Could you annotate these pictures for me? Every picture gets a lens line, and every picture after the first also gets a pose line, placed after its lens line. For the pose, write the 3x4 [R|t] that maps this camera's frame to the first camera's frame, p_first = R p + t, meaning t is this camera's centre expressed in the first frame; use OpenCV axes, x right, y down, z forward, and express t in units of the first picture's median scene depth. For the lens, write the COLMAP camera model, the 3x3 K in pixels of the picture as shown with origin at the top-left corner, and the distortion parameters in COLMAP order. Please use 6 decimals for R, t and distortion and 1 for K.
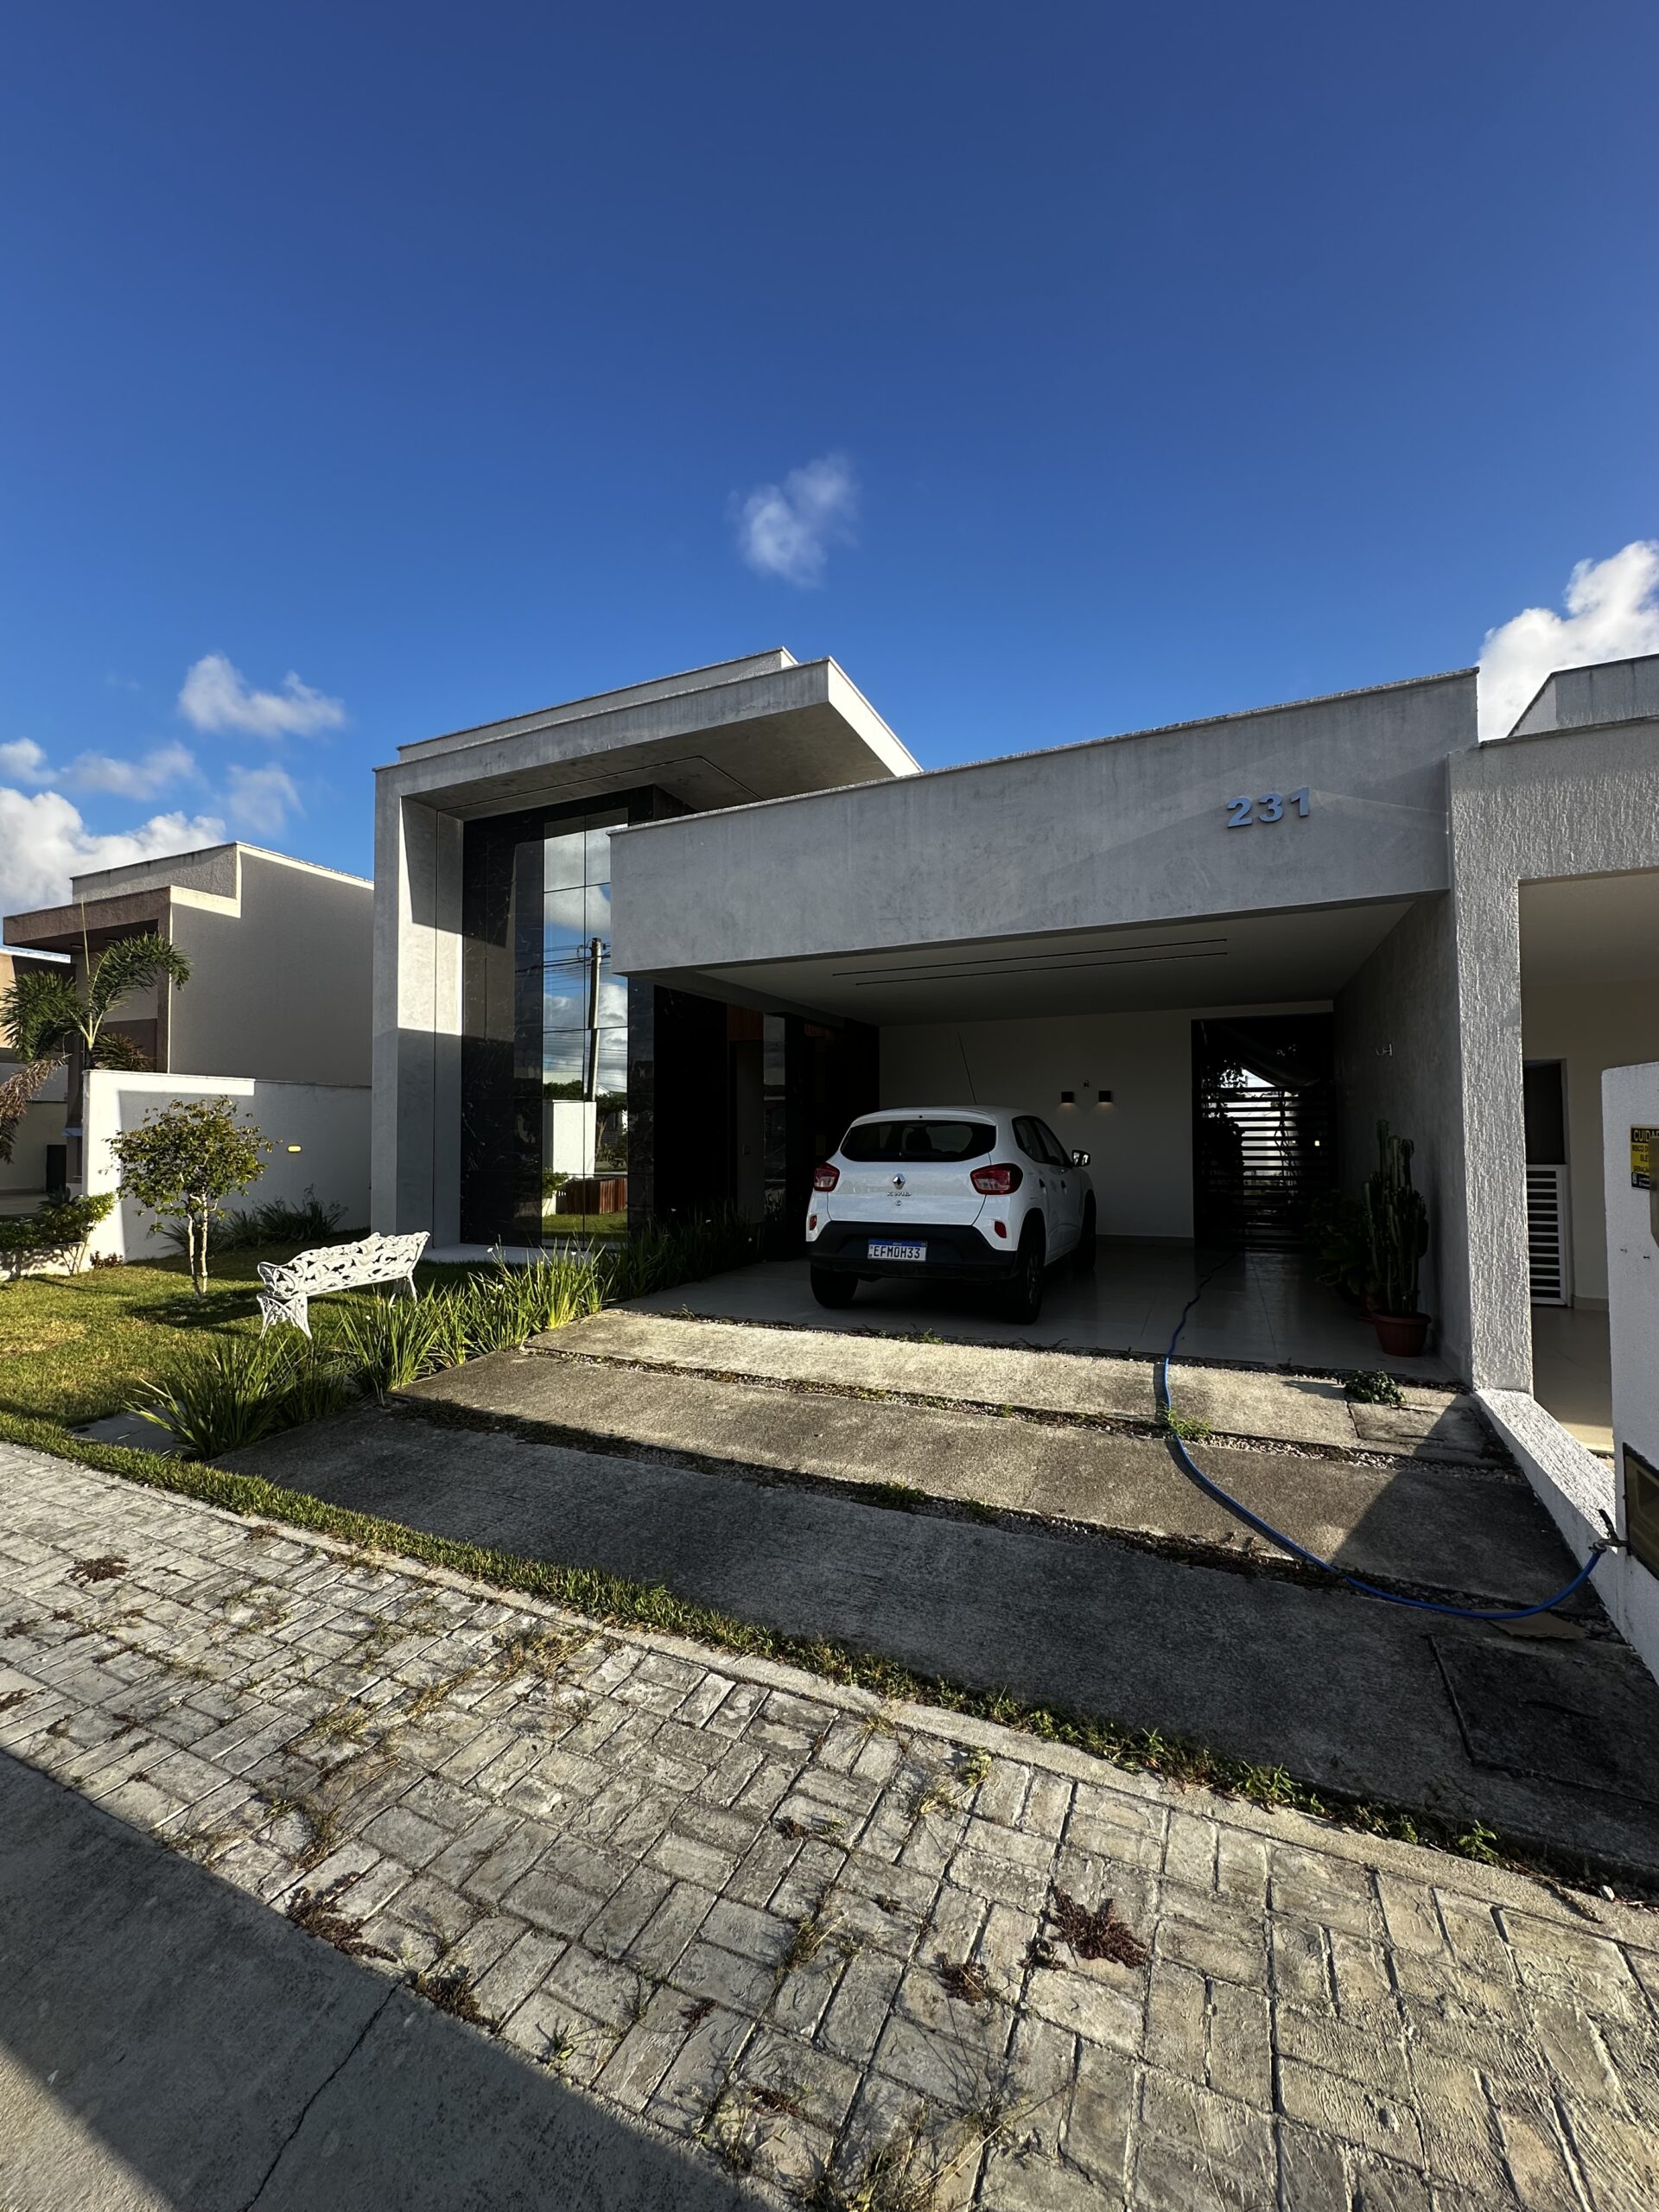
lens RADIAL K [[882.1, 0, 831.2], [0, 882.1, 1111.0], [0, 0, 1]] dist [-0.003351, 0.000577]
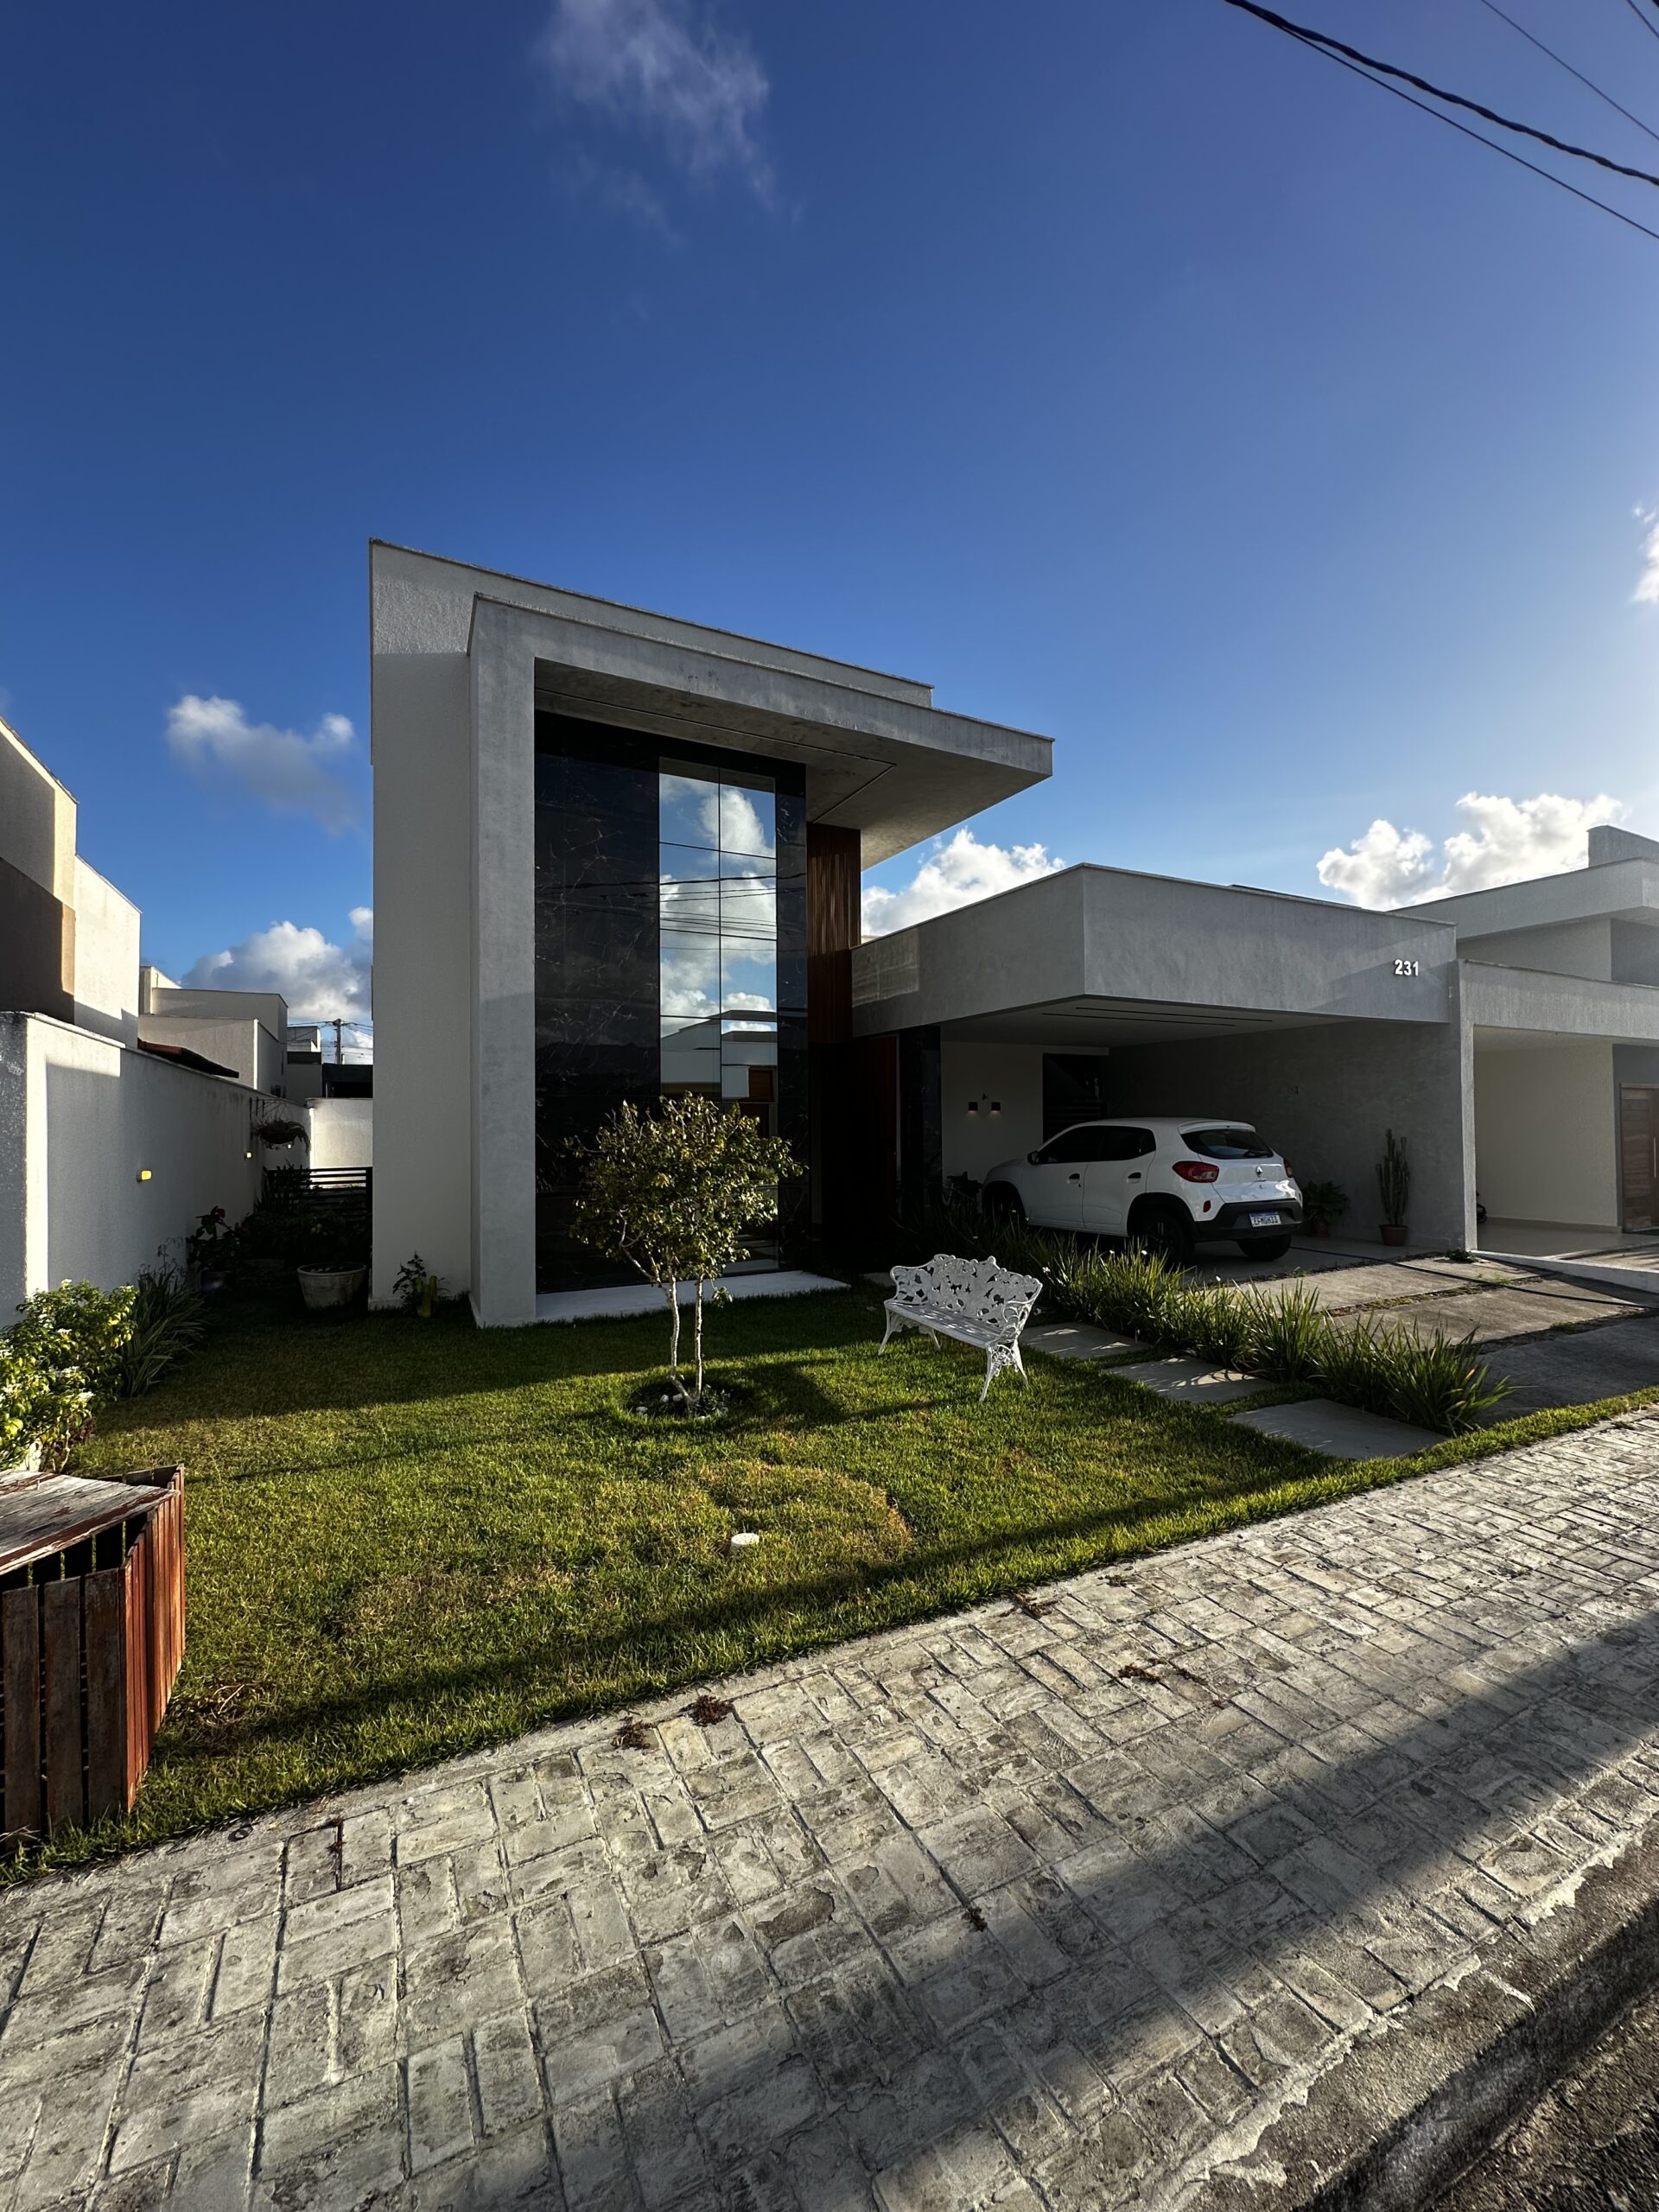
lens RADIAL K [[882.1, 0, 830.6], [0, 882.1, 1111.0], [0, 0, 1]] dist [-0.003351, 0.000577]
pose [[0.624336, 0.012048, 0.781063, -1.747058], [-0.017060, 0.999853, -0.001786, -0.006281], [-0.780969, -0.012210, 0.624450, 0.758034]]
